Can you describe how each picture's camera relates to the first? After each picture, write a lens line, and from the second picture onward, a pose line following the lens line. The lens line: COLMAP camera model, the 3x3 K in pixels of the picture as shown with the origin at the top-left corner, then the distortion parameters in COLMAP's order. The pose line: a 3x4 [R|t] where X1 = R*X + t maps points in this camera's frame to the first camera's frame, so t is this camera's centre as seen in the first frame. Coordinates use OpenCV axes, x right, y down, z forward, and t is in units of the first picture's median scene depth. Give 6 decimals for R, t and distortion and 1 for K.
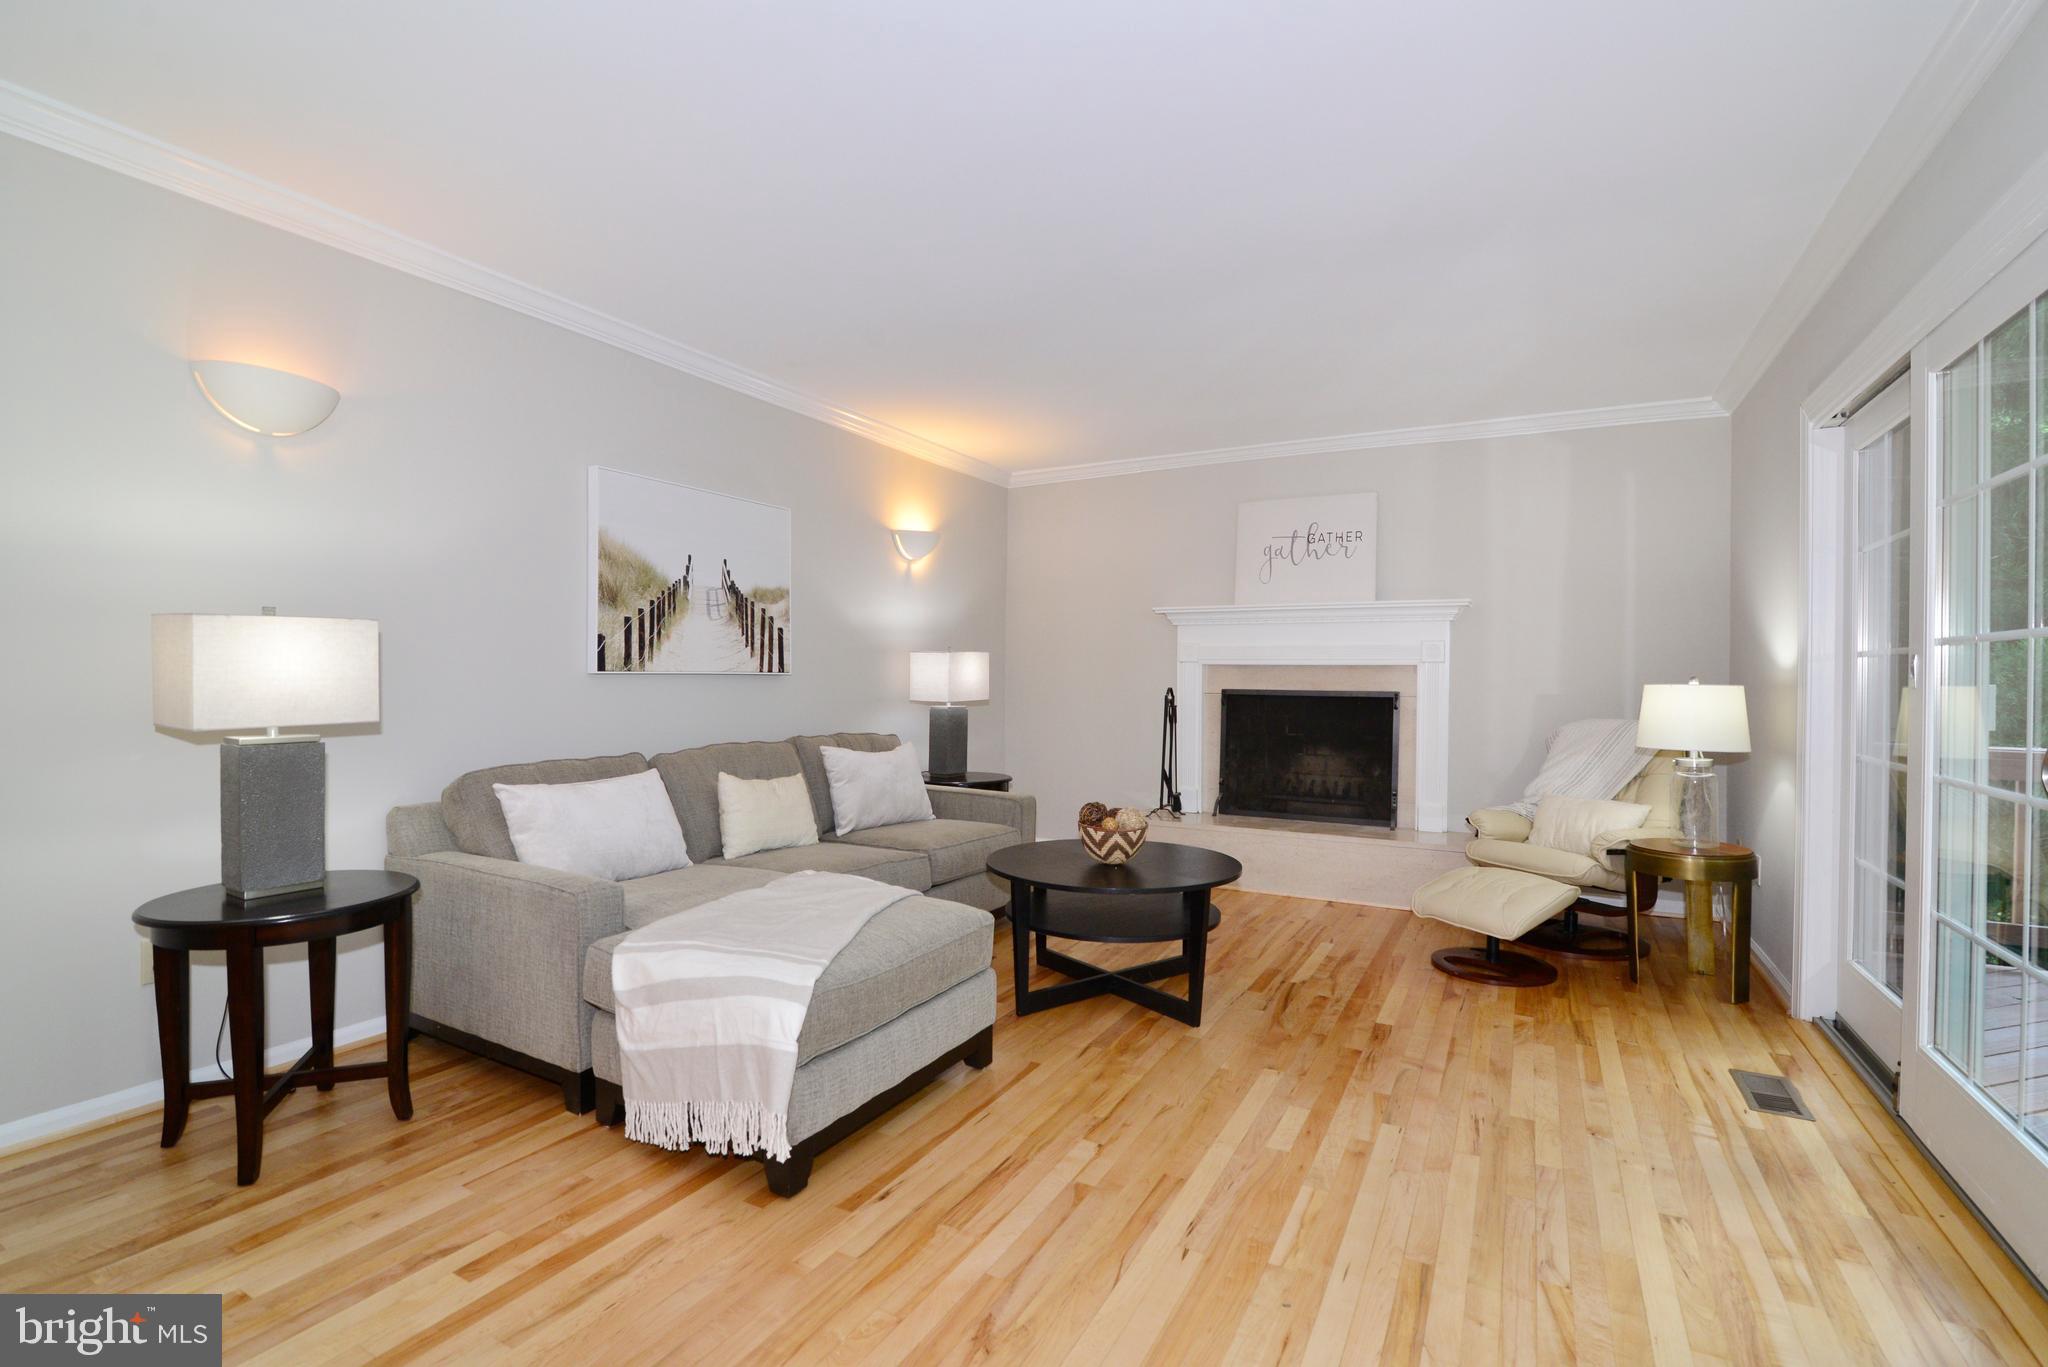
lens RADIAL K [[934.1, 0, 1019.2], [0, 934.1, 690.7], [0, 0, 1]] dist [-0.018552, 0.000897]
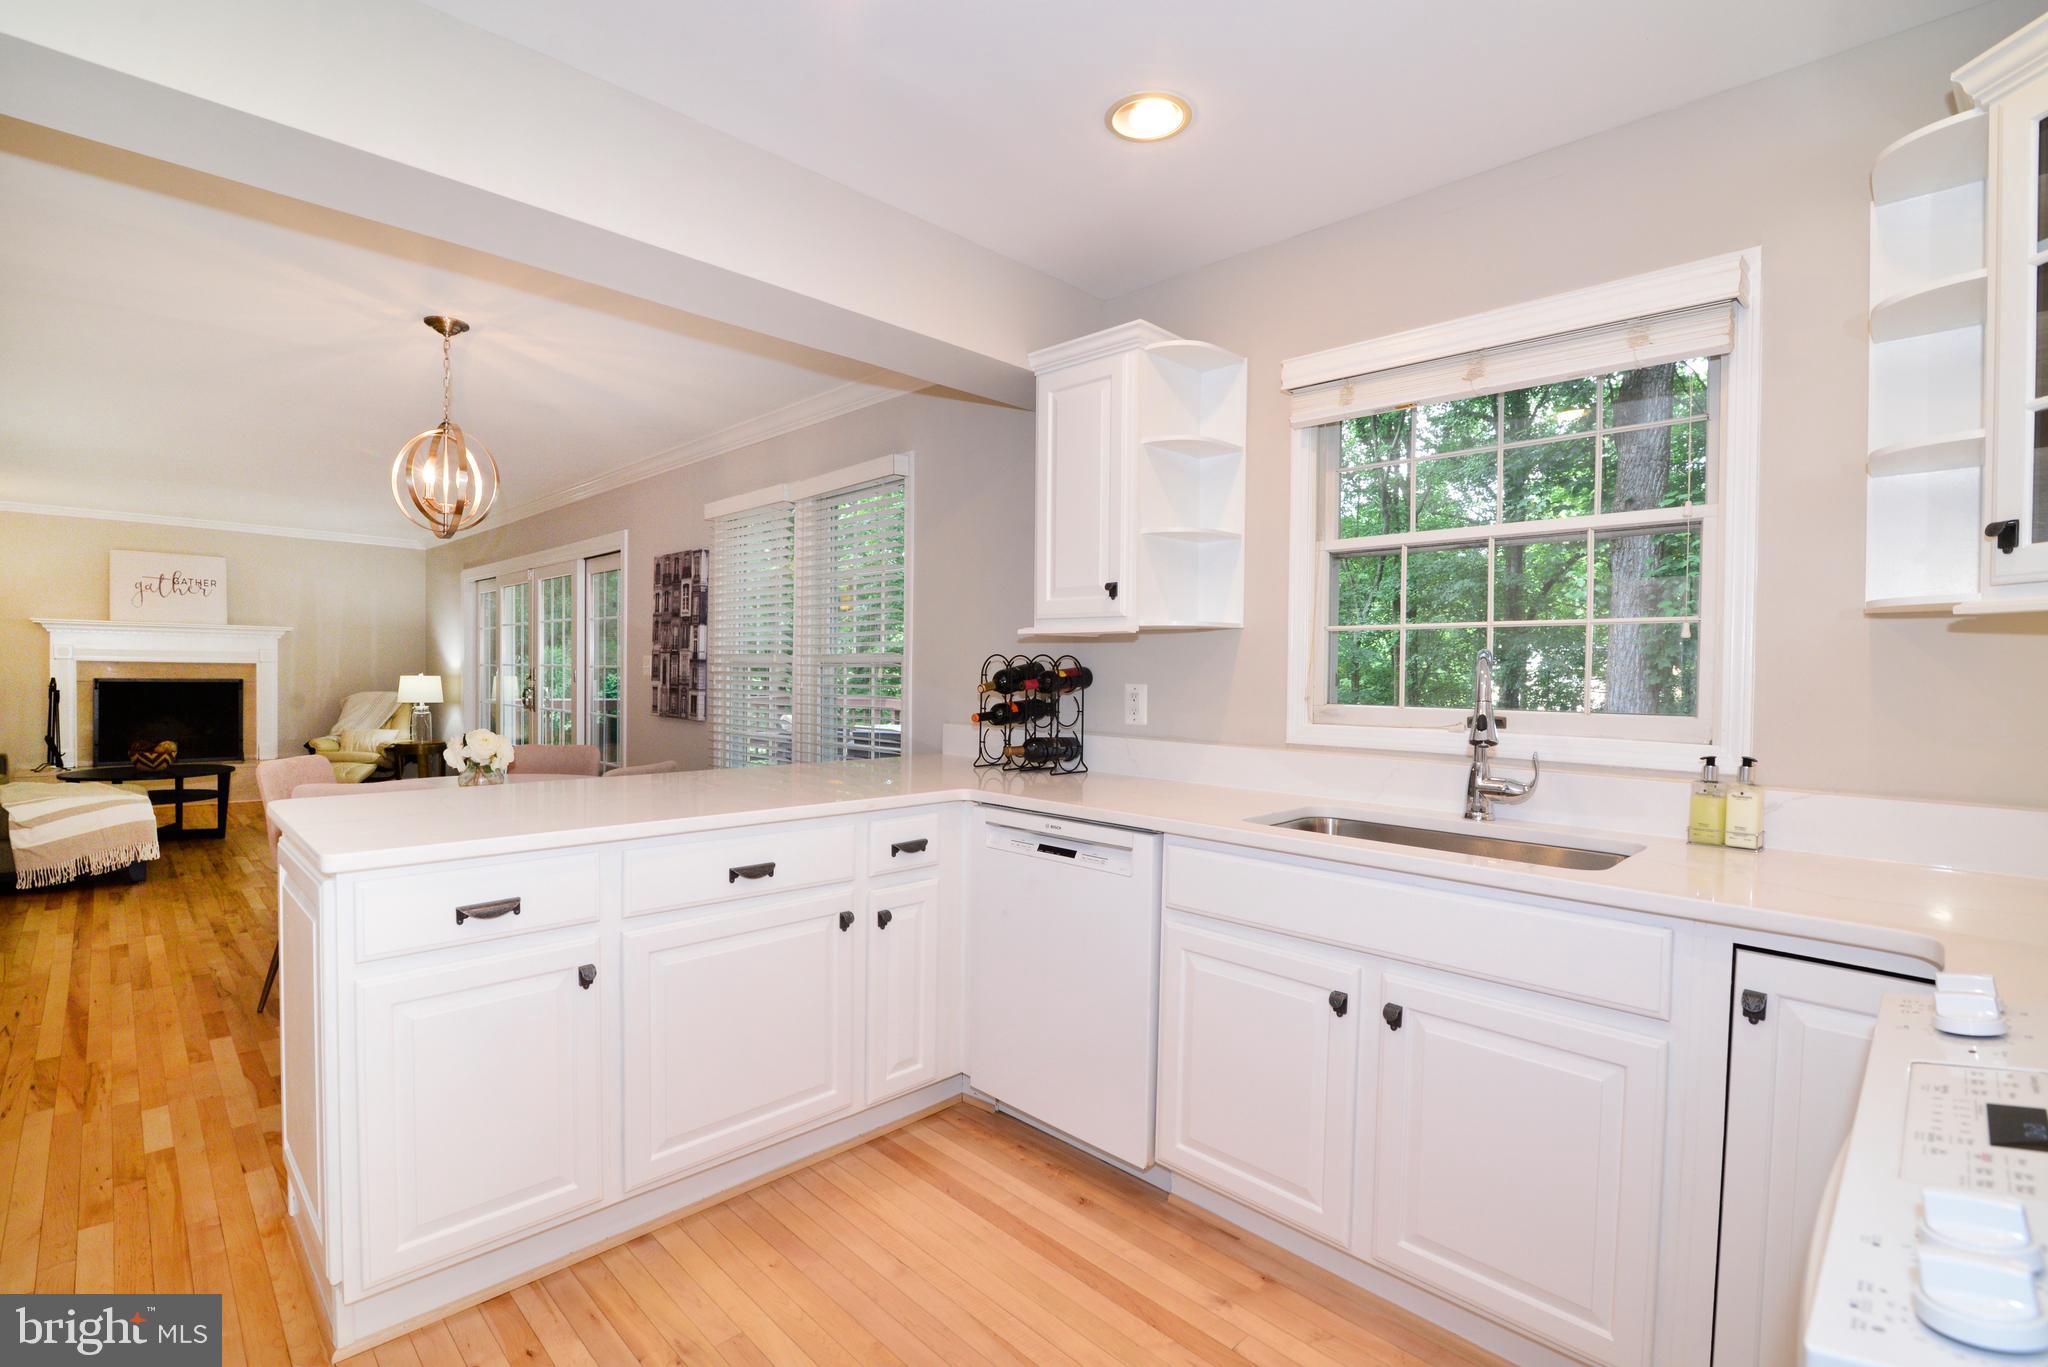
lens RADIAL K [[934.1, 0, 1019.2], [0, 934.1, 690.7], [0, 0, 1]] dist [-0.018552, 0.000897]
pose [[0.275044, -0.022445, 0.961170, -1.055096], [0.000318, 0.999730, 0.023255, -0.020338], [-0.961432, -0.006091, 0.274977, -1.054680]]
